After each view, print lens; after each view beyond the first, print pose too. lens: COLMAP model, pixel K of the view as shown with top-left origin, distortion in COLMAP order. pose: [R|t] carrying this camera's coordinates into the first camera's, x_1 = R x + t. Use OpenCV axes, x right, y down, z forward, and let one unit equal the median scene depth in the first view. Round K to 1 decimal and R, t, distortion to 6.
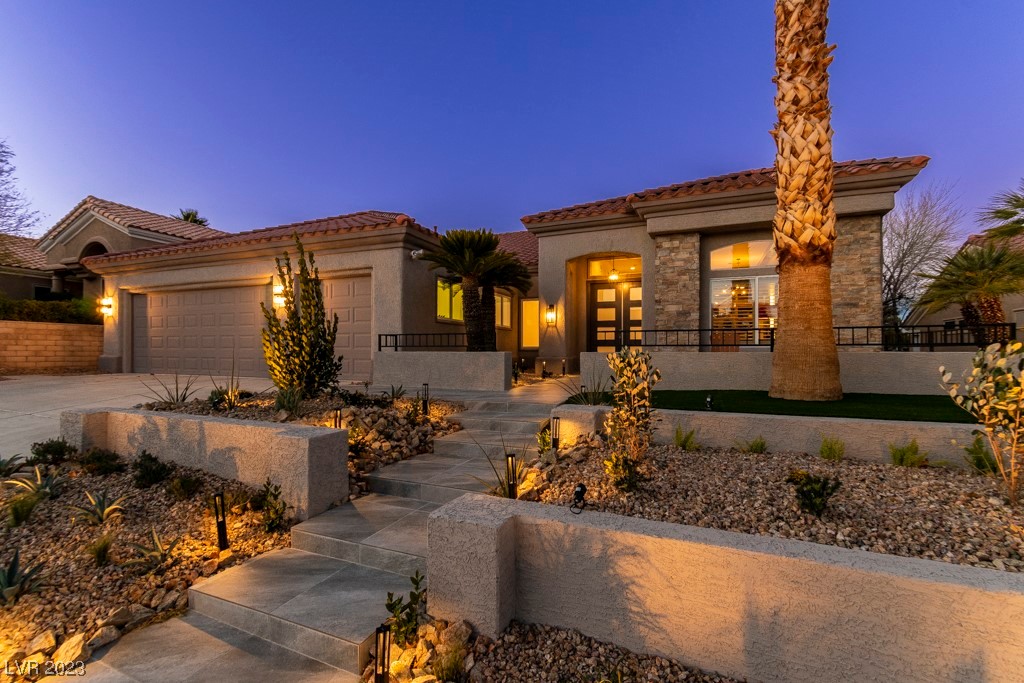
lens RADIAL K [[446.1, 0, 515.1], [0, 446.1, 328.8], [0, 0, 1]] dist [0.001702, 0.000004]
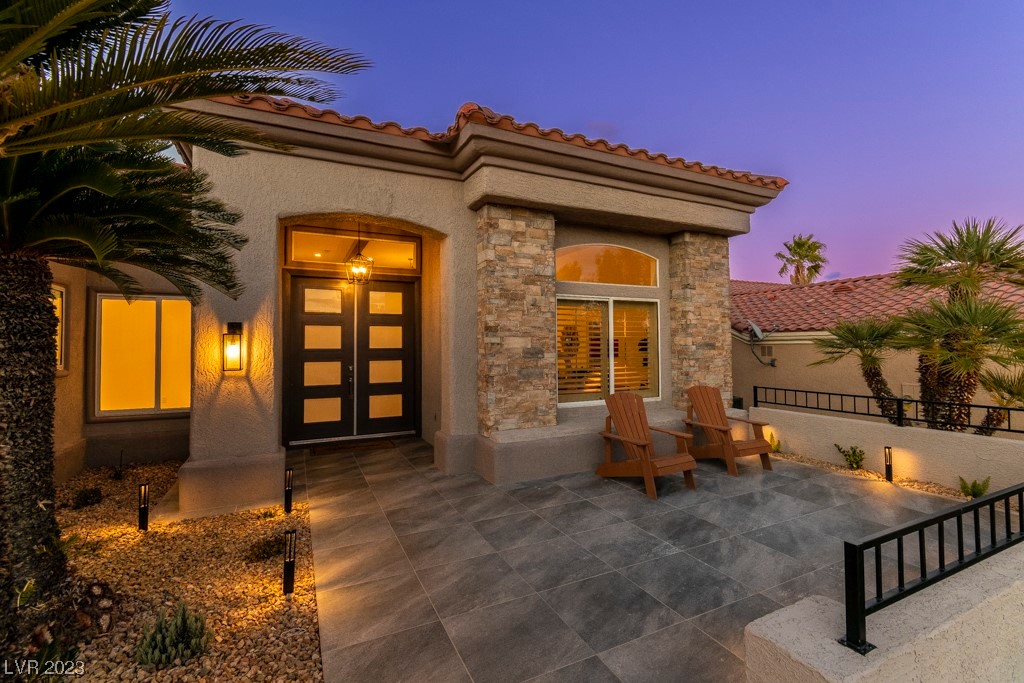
lens RADIAL K [[446.1, 0, 515.1], [0, 446.1, 328.8], [0, 0, 1]] dist [0.001702, 0.000004]
pose [[0.659730, 0.022186, 0.751175, -0.056337], [-0.026874, 0.999621, -0.005922, -0.059890], [-0.751022, -0.016280, 0.660076, 0.638057]]
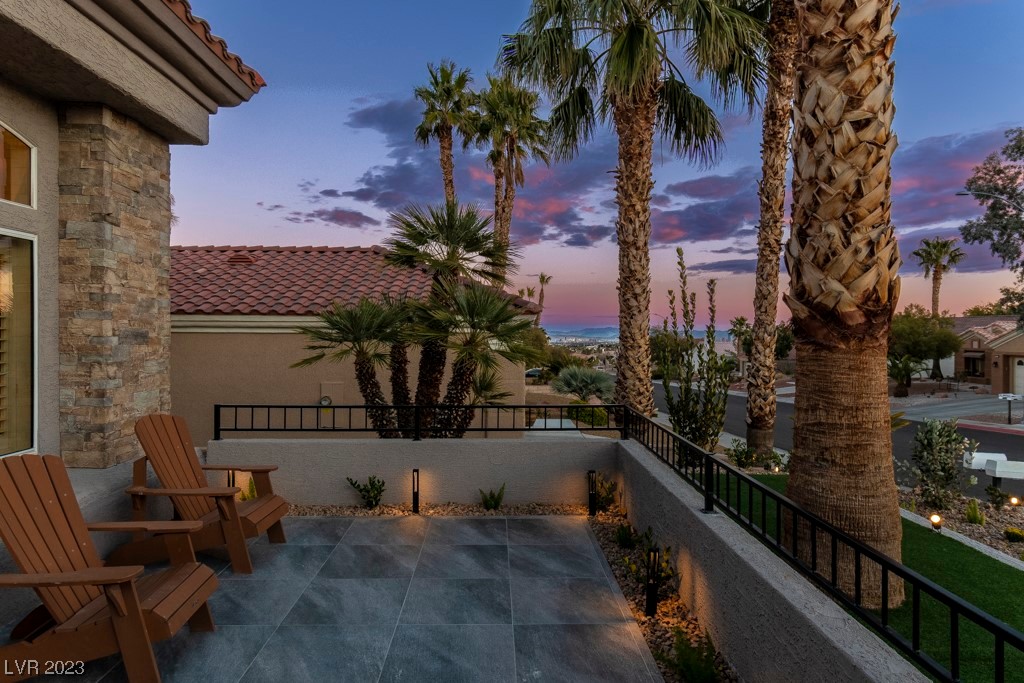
lens RADIAL K [[622.5, 0, 512.0], [0, 622.5, 341.5], [0, 0, 1]] dist [-0.023317, 0.001603]
pose [[-0.422165, -0.017523, 0.906350, 0.069184], [-0.048134, 0.998836, -0.003110, -0.055501], [-0.905240, -0.044939, -0.422517, 0.801917]]
